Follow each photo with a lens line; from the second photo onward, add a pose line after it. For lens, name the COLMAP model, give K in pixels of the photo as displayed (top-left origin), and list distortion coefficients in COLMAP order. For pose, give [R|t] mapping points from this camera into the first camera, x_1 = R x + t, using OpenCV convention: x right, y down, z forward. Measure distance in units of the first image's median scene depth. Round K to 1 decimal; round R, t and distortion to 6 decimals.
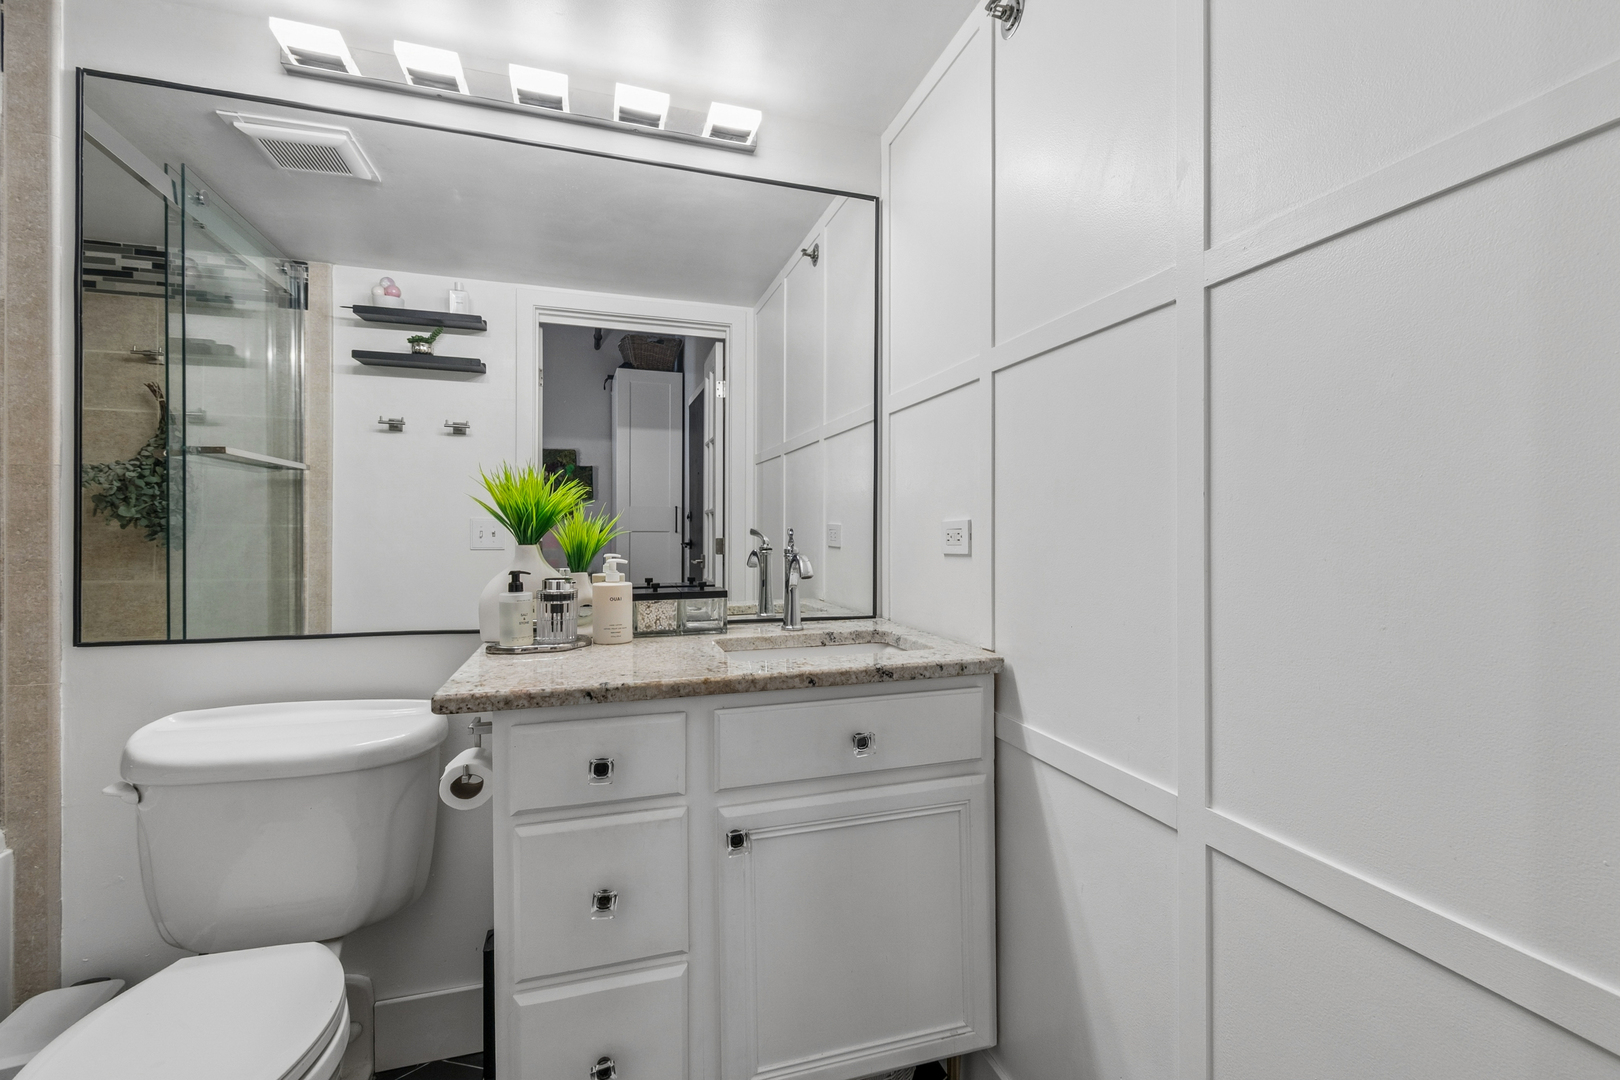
lens RADIAL K [[710.6, 0, 827.9], [0, 710.6, 531.5], [0, 0, 1]] dist [0.000907, -0.000775]
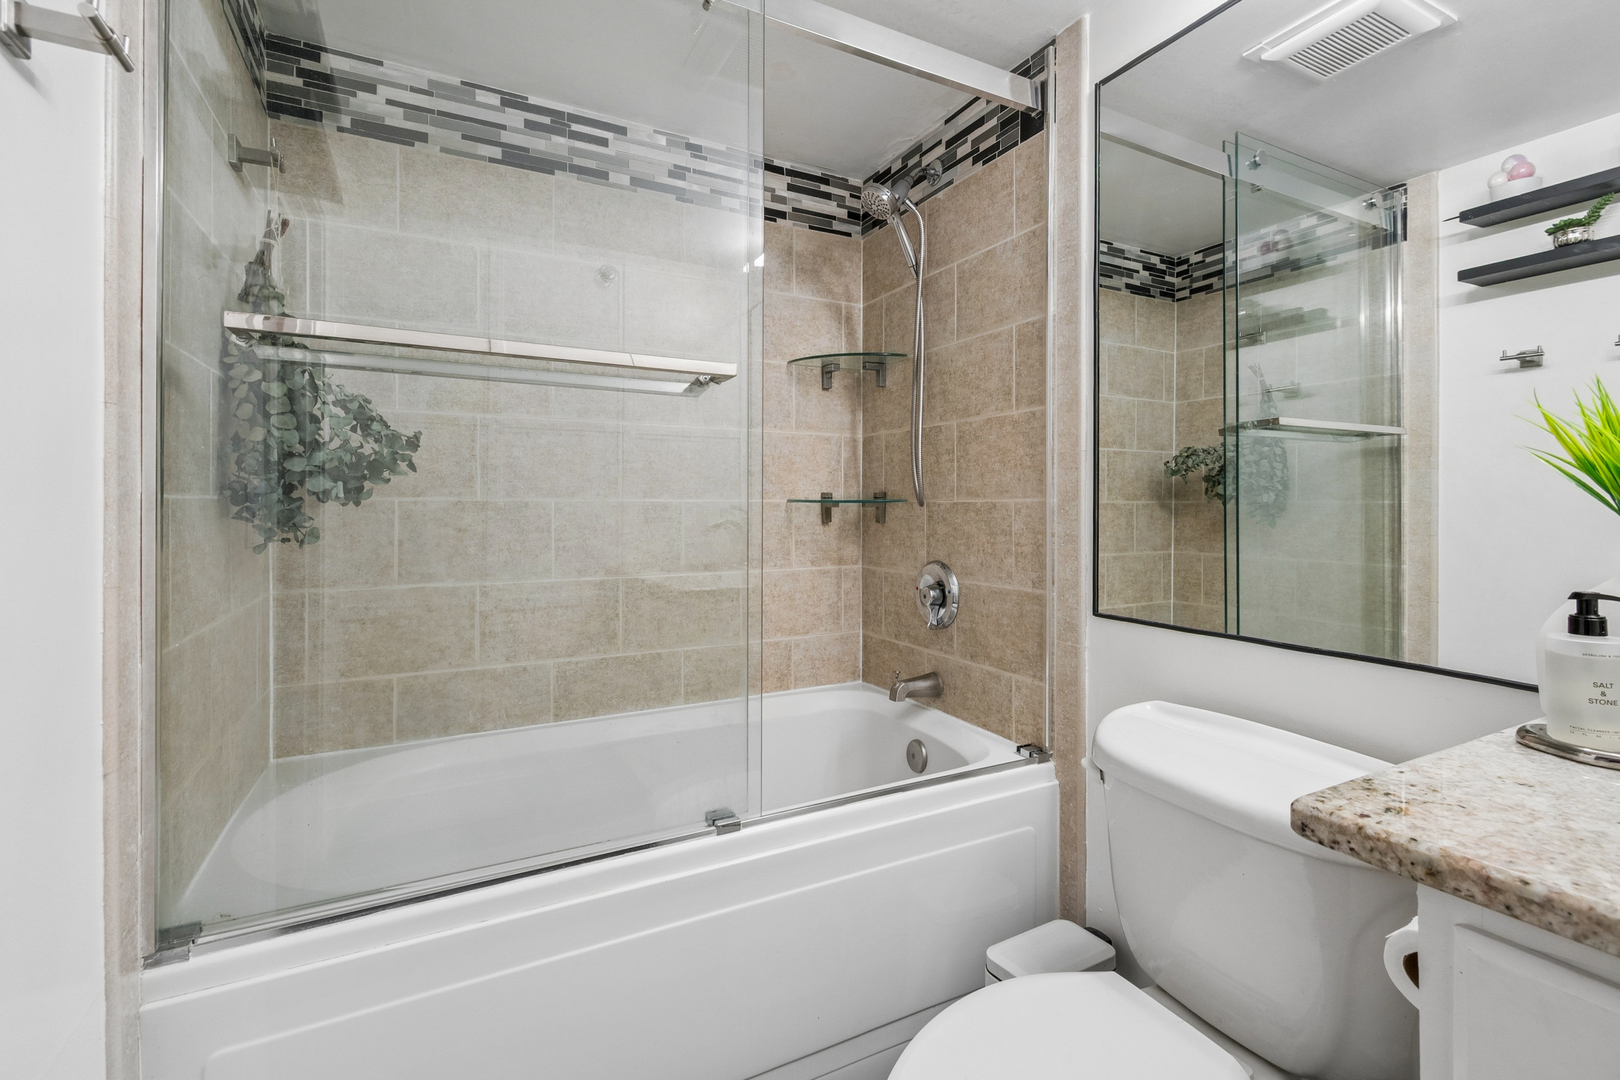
lens RADIAL K [[733.0, 0, 813.7], [0, 733.0, 504.0], [0, 0, 1]] dist [0.001802, -0.000248]
pose [[0.172174, -0.004579, -0.985056, -0.011943], [0.000436, 0.999989, -0.004572, -0.002167], [0.985066, 0.000358, 0.172175, 0.178941]]
